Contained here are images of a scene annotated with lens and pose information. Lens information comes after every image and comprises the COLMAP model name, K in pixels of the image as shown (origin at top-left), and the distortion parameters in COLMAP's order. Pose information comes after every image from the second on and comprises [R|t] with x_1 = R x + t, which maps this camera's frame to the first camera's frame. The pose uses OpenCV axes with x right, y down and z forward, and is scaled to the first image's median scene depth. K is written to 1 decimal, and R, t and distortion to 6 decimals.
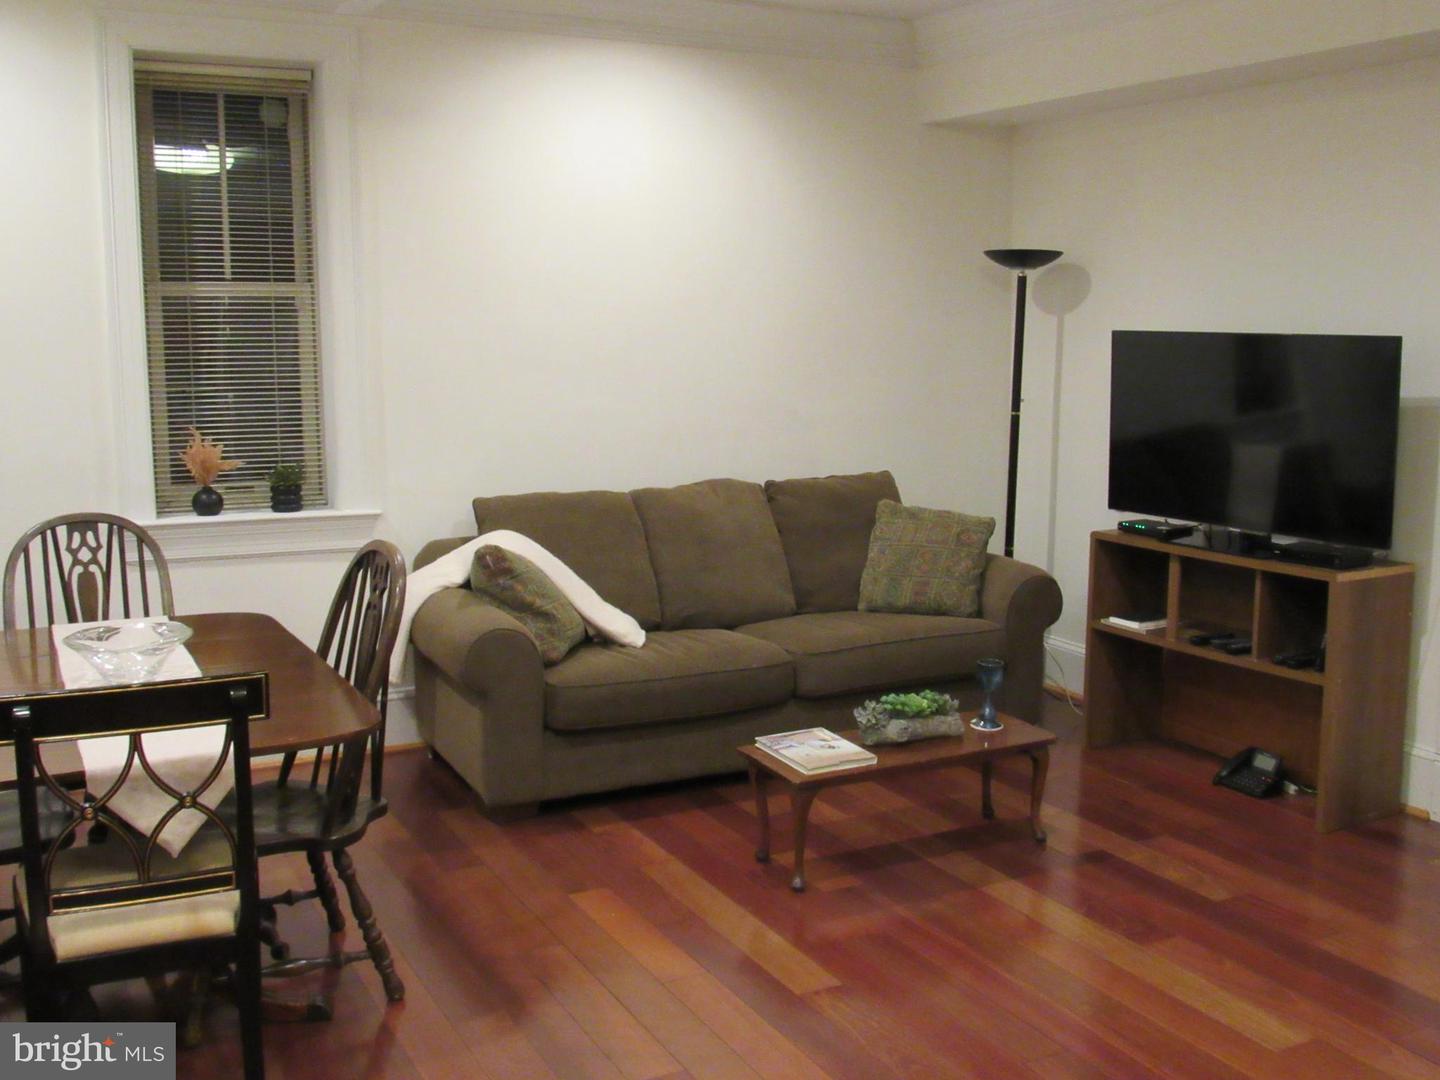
lens RADIAL K [[1439.6, 0, 720.0], [0, 1439.6, 540.0], [0, 0, 1]] dist [-0.052647, -0.001761]
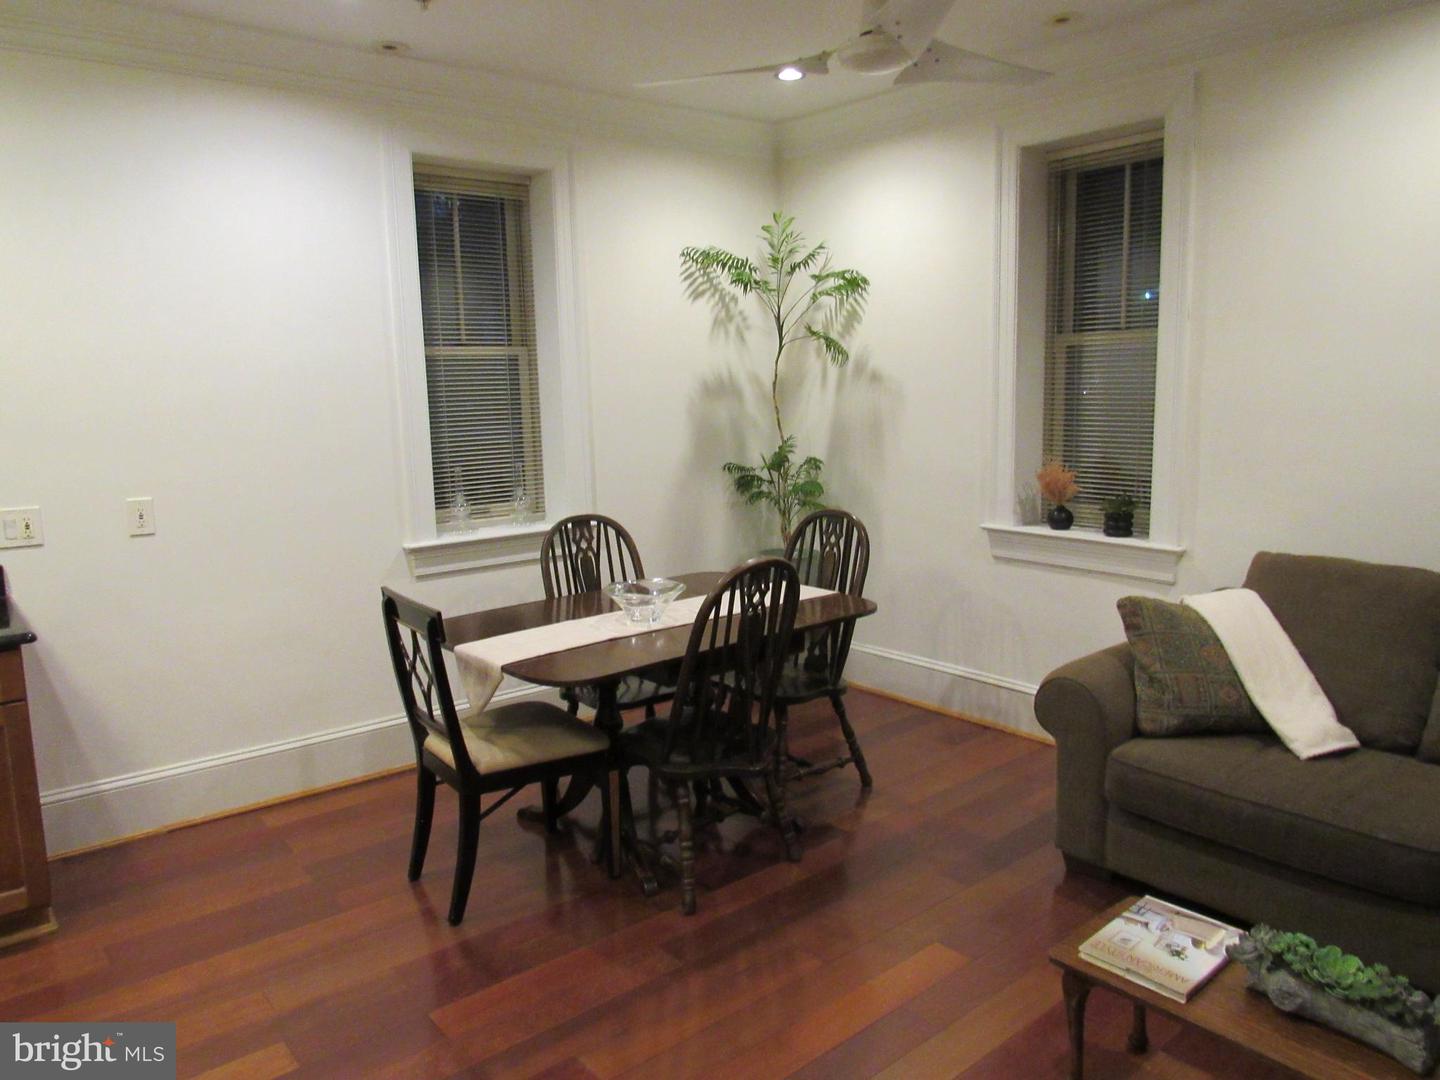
lens RADIAL K [[1030.3, 0, 720.0], [0, 1030.3, 540.0], [0, 0, 1]] dist [-0.037926, 0.060460]
pose [[0.230097, 0.144211, -0.962423, 0.444046], [-0.103868, 0.986950, 0.123053, -0.093104], [0.967609, 0.071651, 0.242073, 0.564806]]
